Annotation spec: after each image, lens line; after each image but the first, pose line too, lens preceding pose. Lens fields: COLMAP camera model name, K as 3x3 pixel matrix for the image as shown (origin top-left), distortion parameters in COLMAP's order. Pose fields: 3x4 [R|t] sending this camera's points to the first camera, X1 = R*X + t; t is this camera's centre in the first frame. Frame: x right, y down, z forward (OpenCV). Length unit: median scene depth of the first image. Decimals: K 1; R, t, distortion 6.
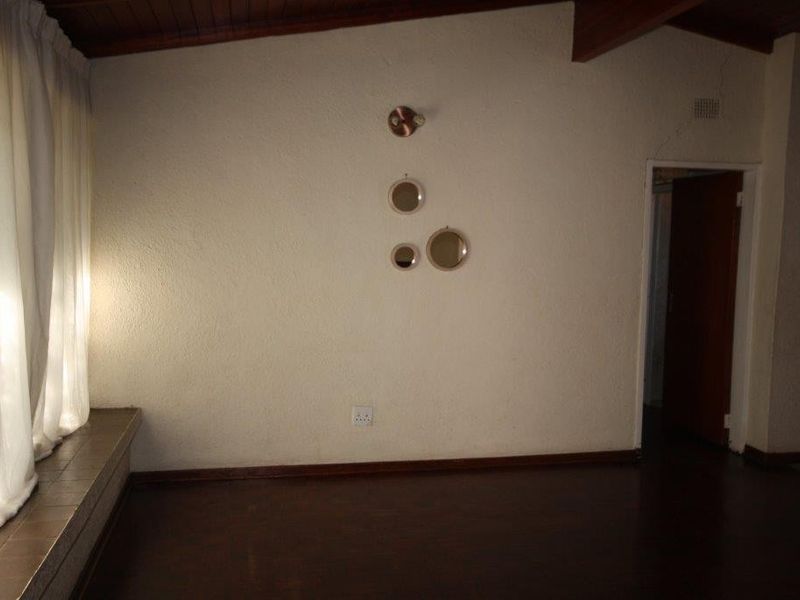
lens RADIAL K [[746.5, 0, 408.0], [0, 746.5, 311.2], [0, 0, 1]] dist [0.004553, 0.018185]
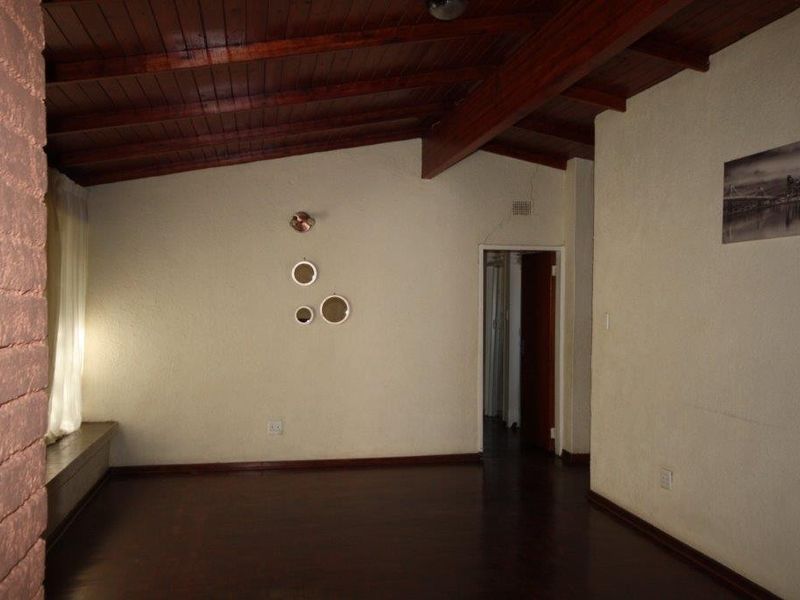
lens RADIAL K [[746.5, 0, 408.0], [0, 746.5, 311.2], [0, 0, 1]] dist [0.004553, 0.018185]
pose [[0.999908, -0.010108, -0.009024, 0.208145], [0.009433, 0.997365, -0.071926, 0.025085], [0.009728, 0.071835, 0.997369, -0.428427]]
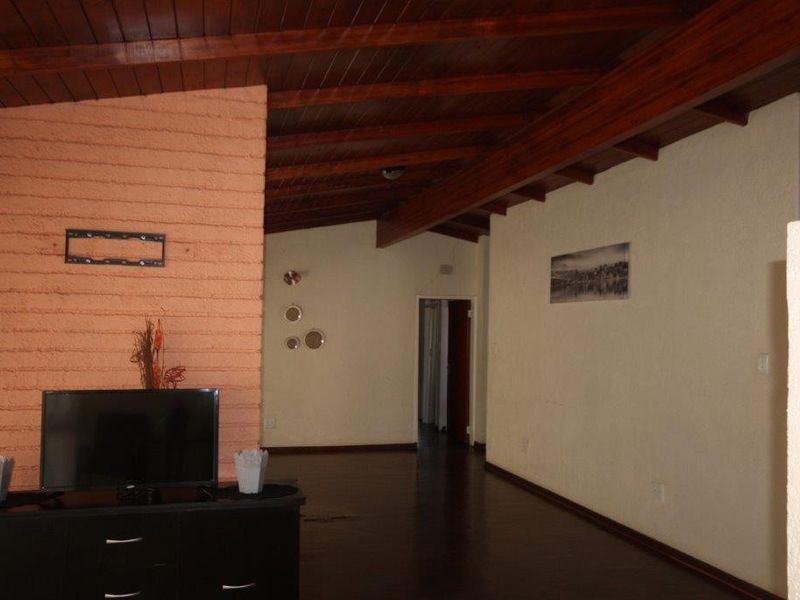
lens RADIAL K [[746.5, 0, 408.0], [0, 746.5, 311.2], [0, 0, 1]] dist [0.004553, 0.018185]
pose [[0.998409, 0.002835, 0.056307, 0.196030], [0.003621, 0.993447, -0.114234, 0.074078], [-0.056262, 0.114256, 0.991857, -1.042992]]
